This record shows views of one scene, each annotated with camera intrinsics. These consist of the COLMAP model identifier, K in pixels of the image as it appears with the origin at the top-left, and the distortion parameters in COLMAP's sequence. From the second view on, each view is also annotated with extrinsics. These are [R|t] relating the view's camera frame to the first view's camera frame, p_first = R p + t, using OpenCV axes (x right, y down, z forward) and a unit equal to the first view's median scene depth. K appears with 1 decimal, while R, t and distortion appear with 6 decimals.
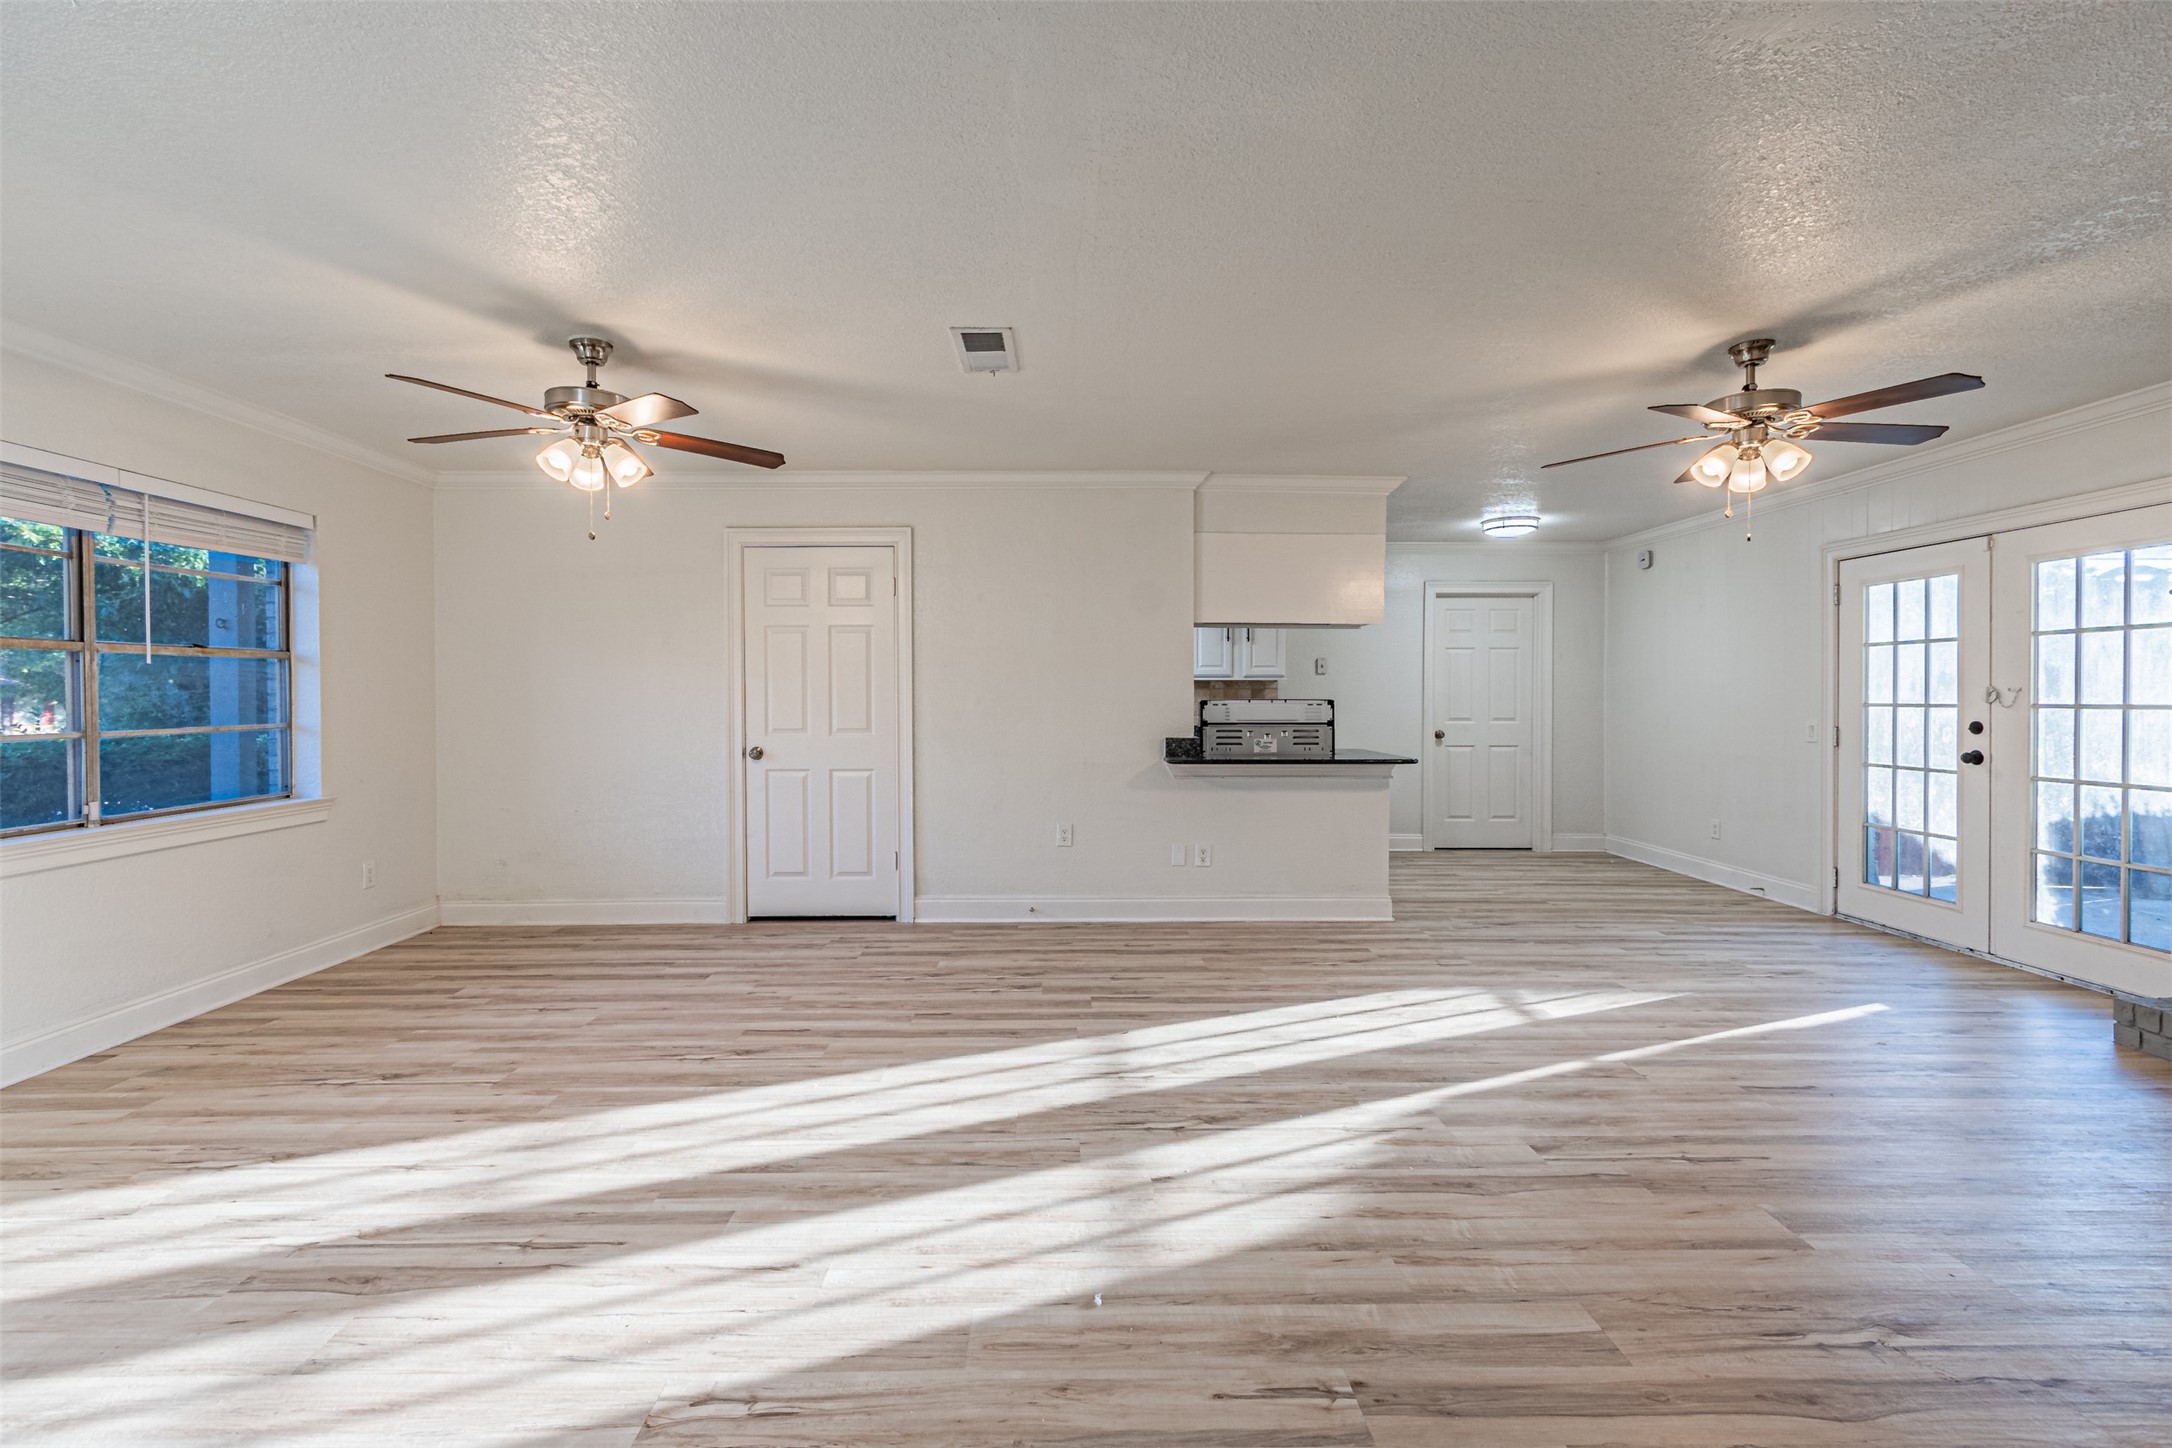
lens RADIAL K [[956.5, 0, 1075.3], [0, 956.5, 711.5], [0, 0, 1]] dist [0.005883, -0.001610]
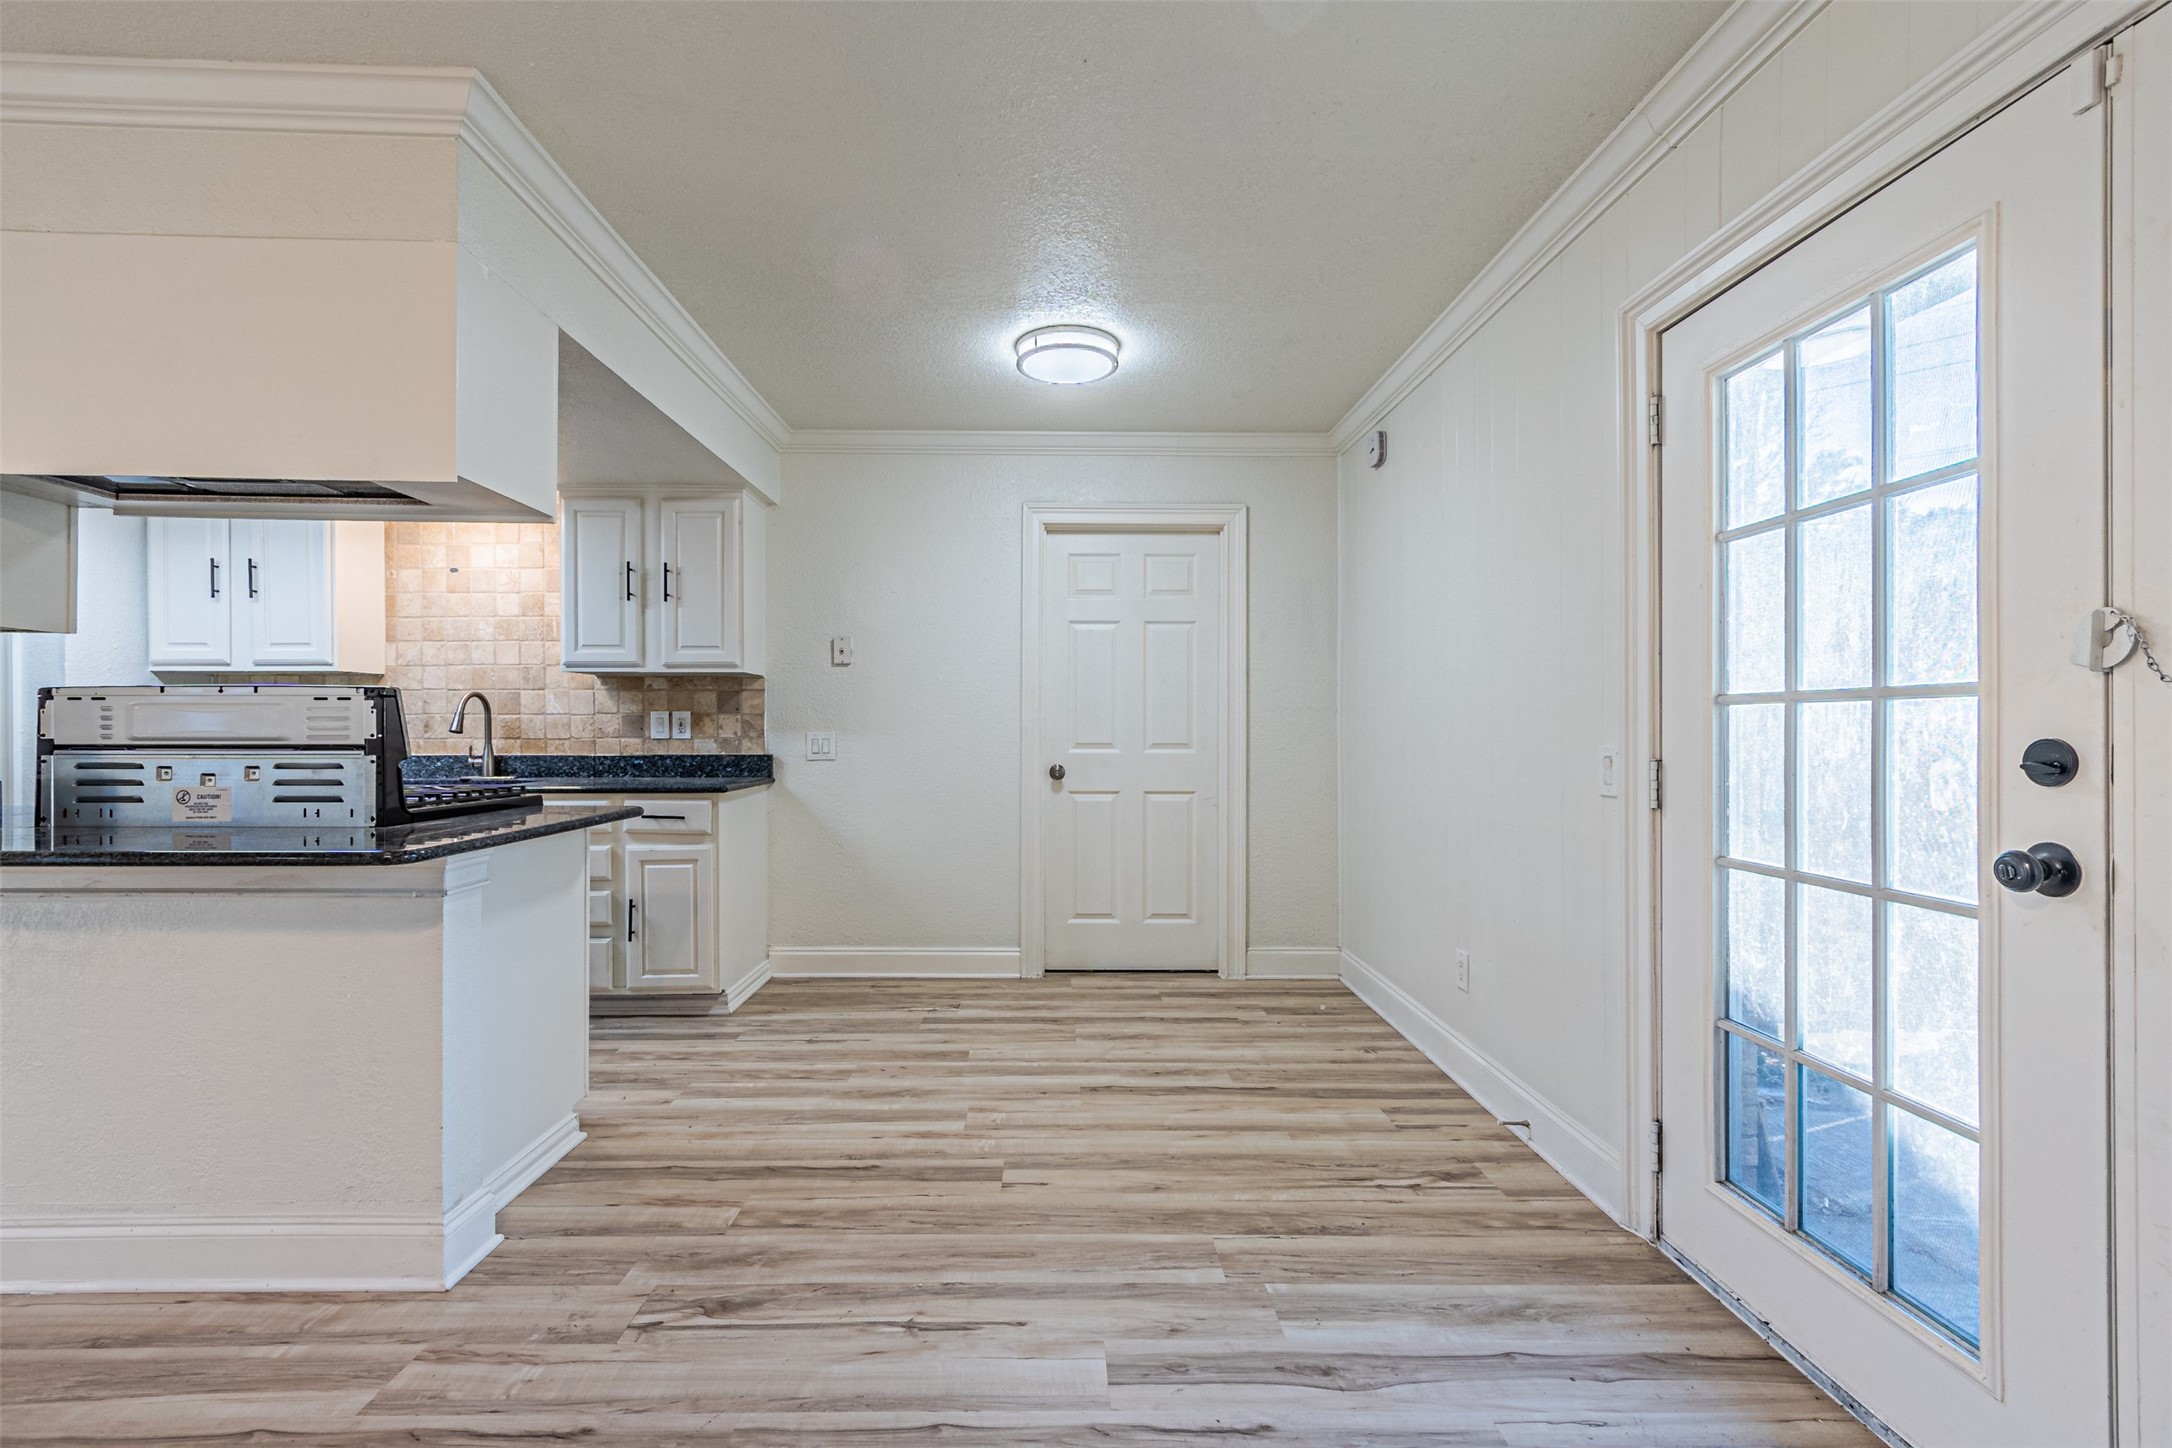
lens RADIAL K [[956.5, 0, 1066.3], [0, 956.5, 734.7], [0, 0, 1]] dist [0.005883, -0.001610]
pose [[0.999976, 0.001953, 0.006599, 0.653762], [-0.001897, 0.999962, -0.008522, 0.011573], [-0.006615, 0.008509, 0.999942, 0.726715]]
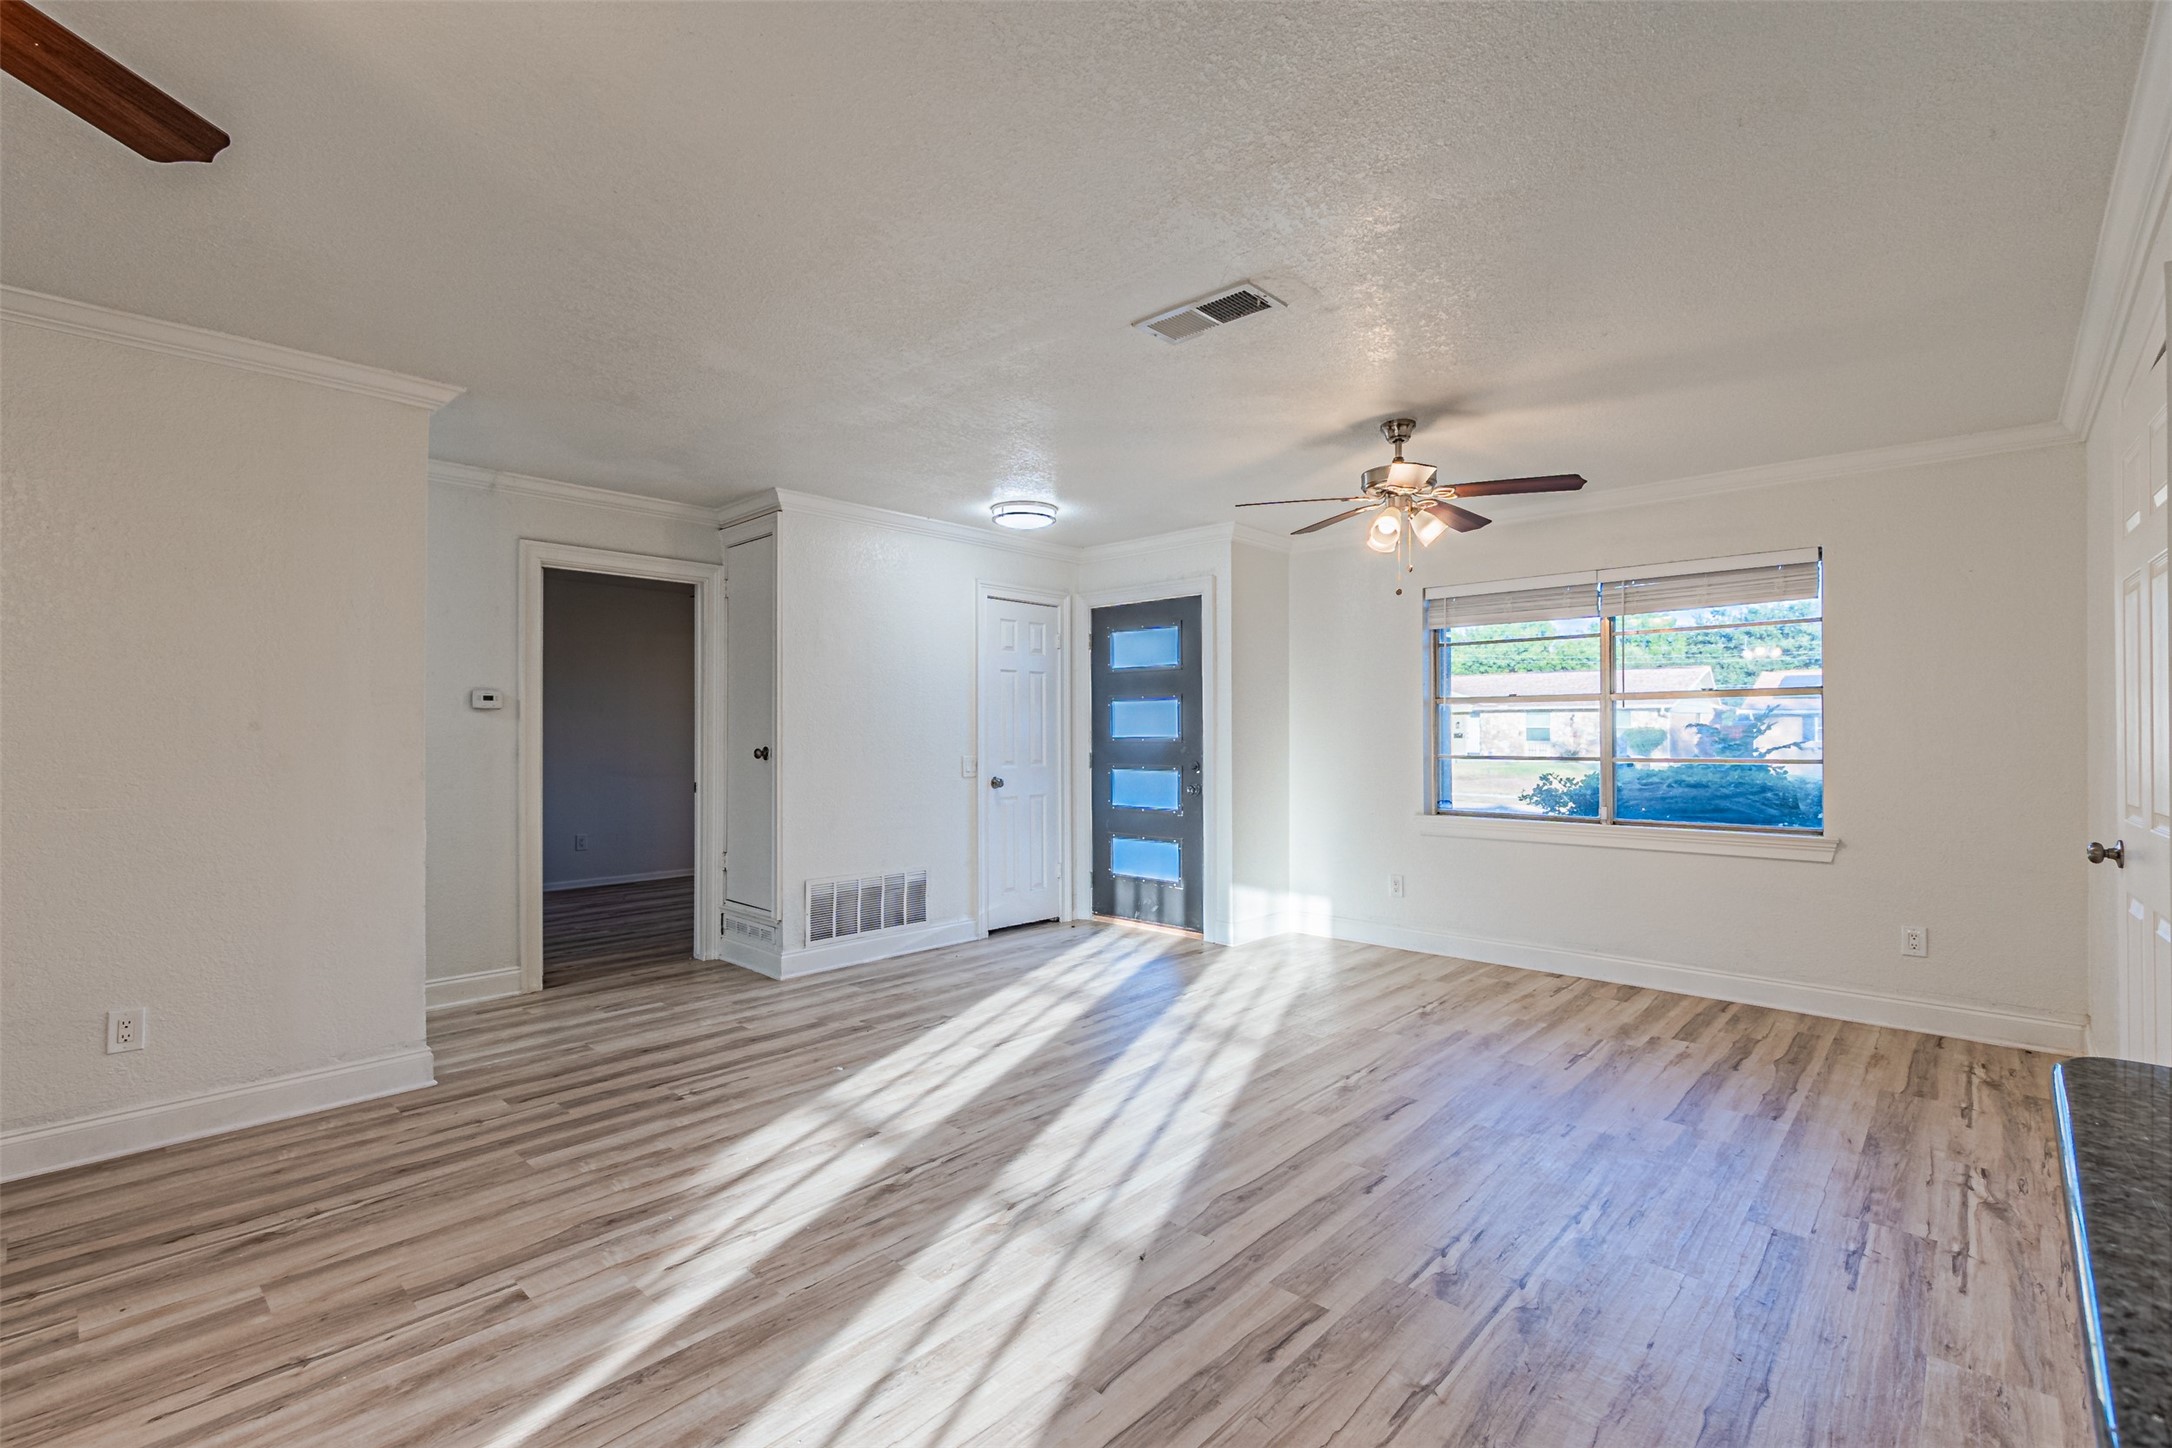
lens RADIAL K [[956.5, 0, 1068.7], [0, 956.5, 766.8], [0, 0, 1]] dist [0.005883, -0.001610]
pose [[-0.695264, 0.027226, -0.718239, 0.420313], [-0.010554, 0.998788, 0.048076, -0.020430], [0.718677, 0.041006, -0.694134, 1.082670]]
